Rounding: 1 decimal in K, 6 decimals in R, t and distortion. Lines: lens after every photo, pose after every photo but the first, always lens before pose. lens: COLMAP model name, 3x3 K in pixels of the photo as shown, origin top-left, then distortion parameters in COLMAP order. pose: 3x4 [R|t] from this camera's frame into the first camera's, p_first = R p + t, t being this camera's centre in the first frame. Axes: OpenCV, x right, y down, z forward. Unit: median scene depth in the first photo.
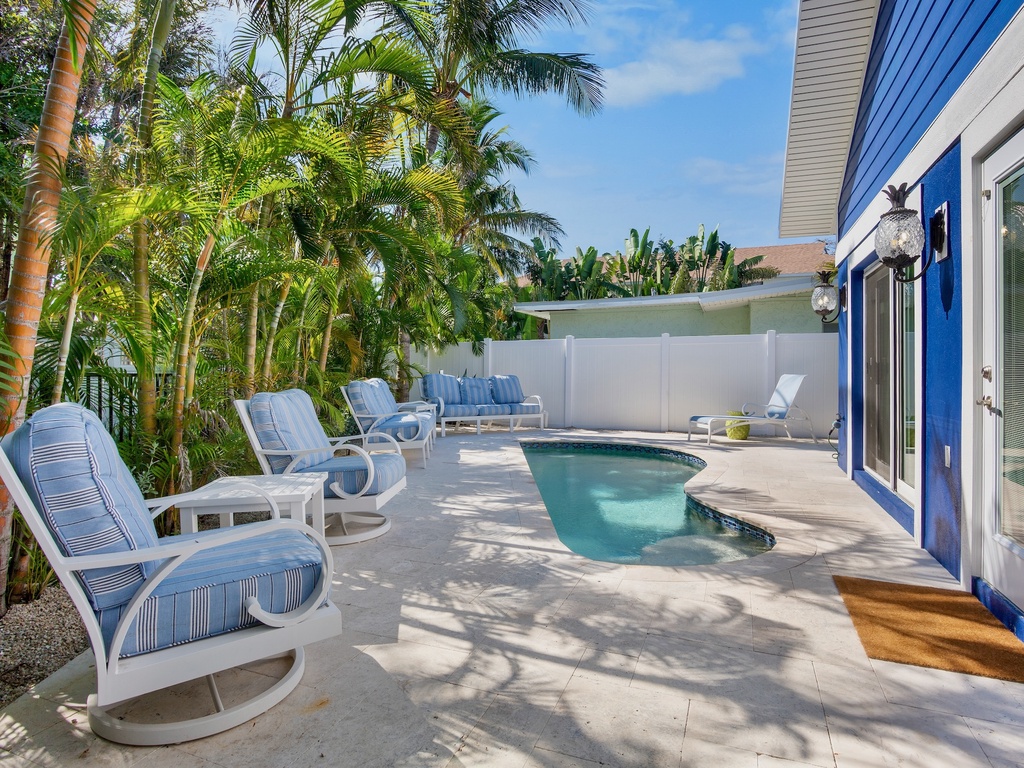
lens RADIAL K [[552.3, 0, 512.0], [0, 552.3, 384.0], [0, 0, 1]] dist [0.000639, 0.000037]
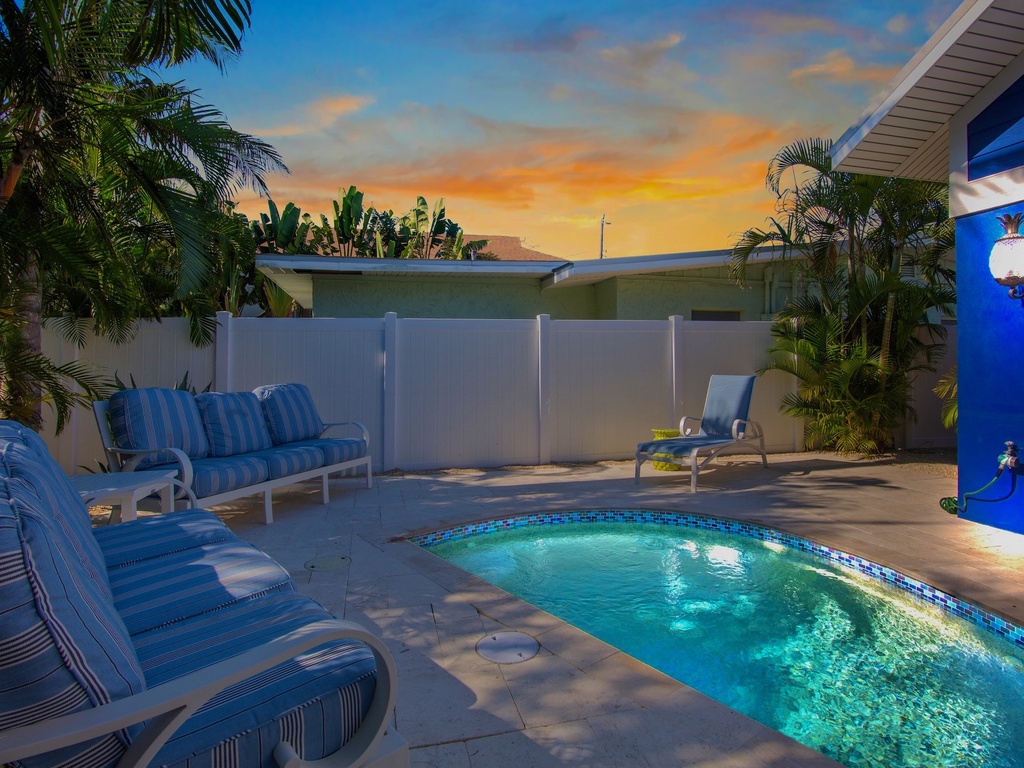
lens RADIAL K [[552.3, 0, 512.0], [0, 552.3, 384.0], [0, 0, 1]] dist [0.000639, 0.000037]
pose [[0.818937, -0.030915, 0.573050, -0.121670], [0.019409, 0.999469, 0.026183, -0.022742], [-0.573555, -0.010320, 0.819102, 0.416145]]
